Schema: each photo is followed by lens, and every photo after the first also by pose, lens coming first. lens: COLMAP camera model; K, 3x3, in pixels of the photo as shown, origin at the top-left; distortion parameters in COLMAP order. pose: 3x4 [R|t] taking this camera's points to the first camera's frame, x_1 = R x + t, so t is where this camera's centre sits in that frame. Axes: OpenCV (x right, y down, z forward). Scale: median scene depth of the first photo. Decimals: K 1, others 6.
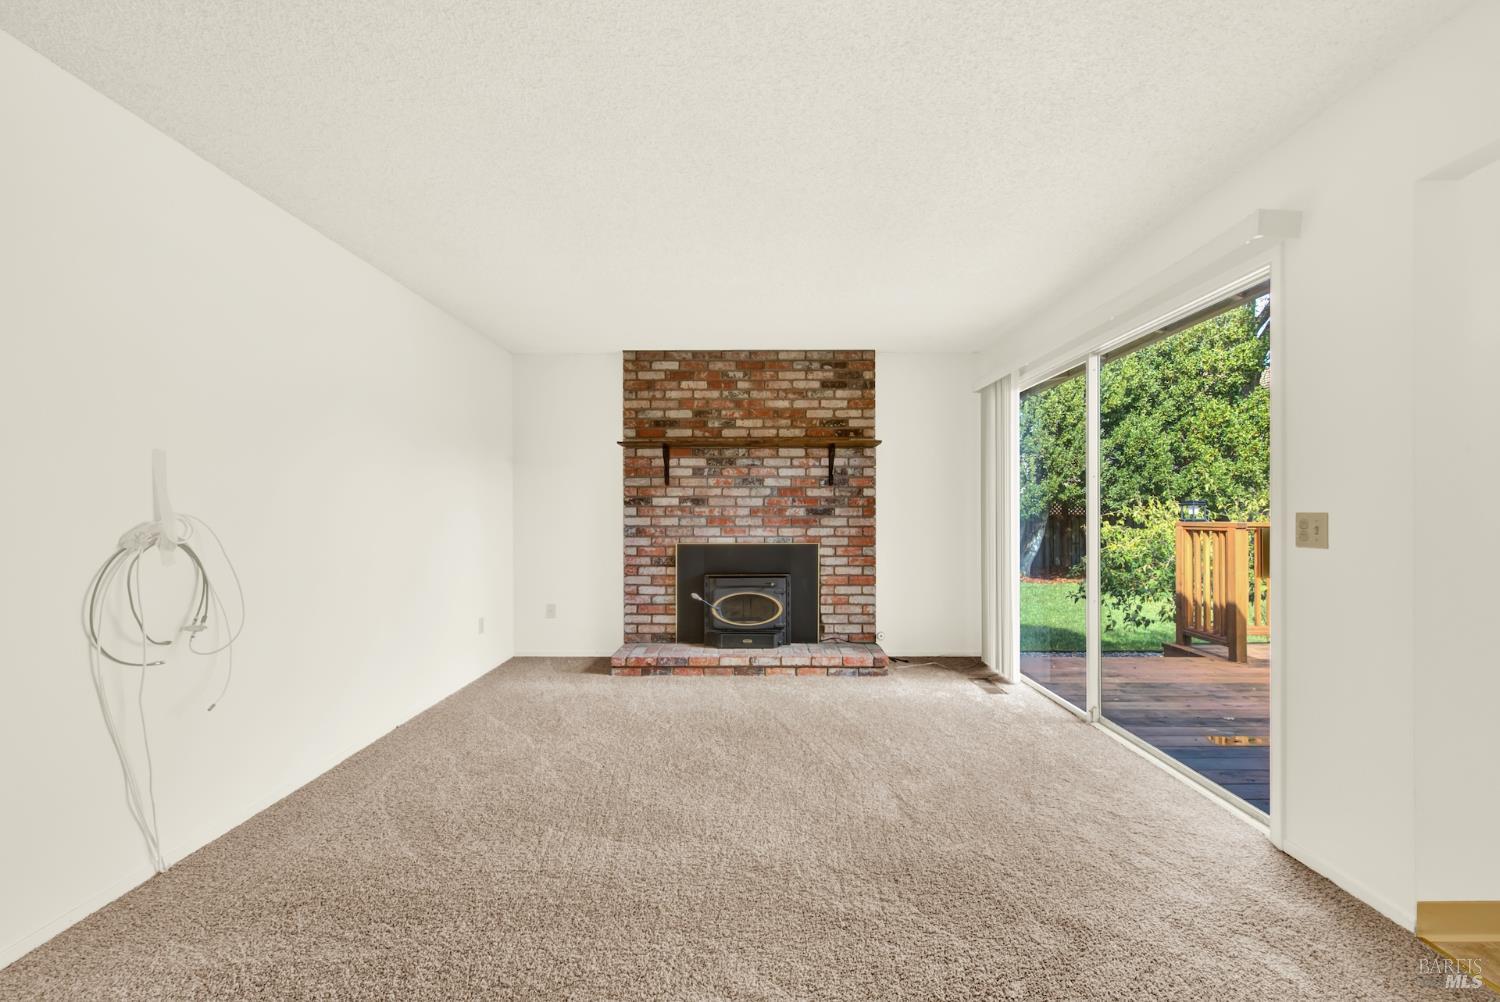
lens RADIAL K [[610.9, 0, 750.9], [0, 610.9, 512.6], [0, 0, 1]] dist [-0.001476, -0.001999]
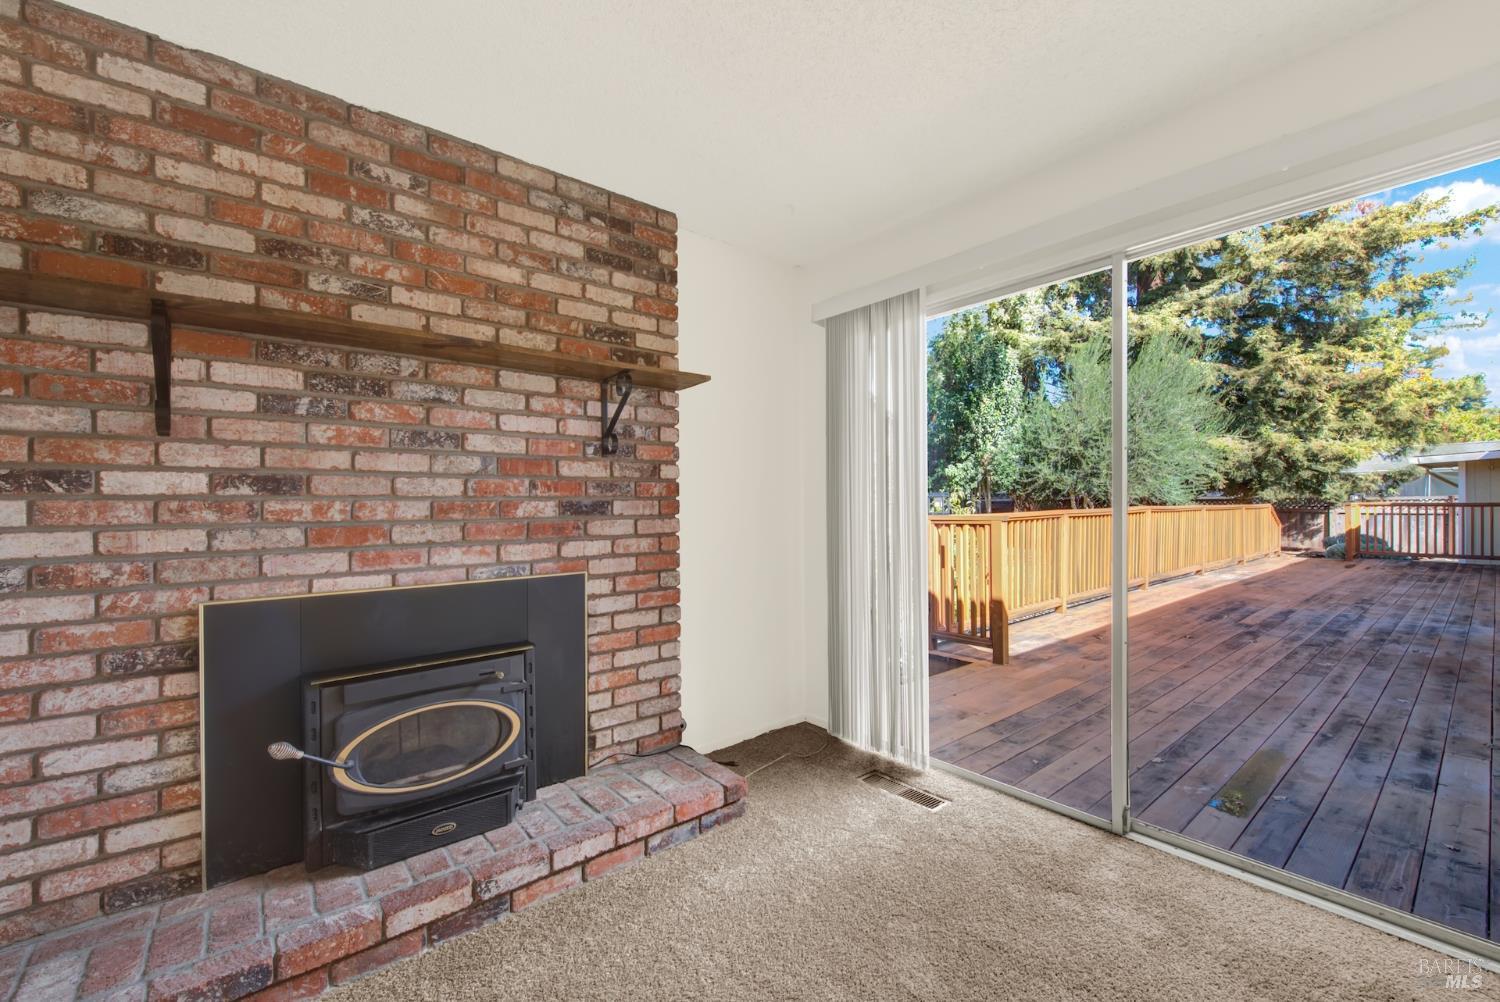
lens RADIAL K [[610.9, 0, 742.1], [0, 610.9, 504.7], [0, 0, 1]] dist [-0.001476, -0.001999]
pose [[0.764503, -0.006869, 0.644583, -0.109710], [0.009283, 0.999957, -0.000354, -0.002881], [-0.644553, 0.006255, 0.764534, 0.537290]]
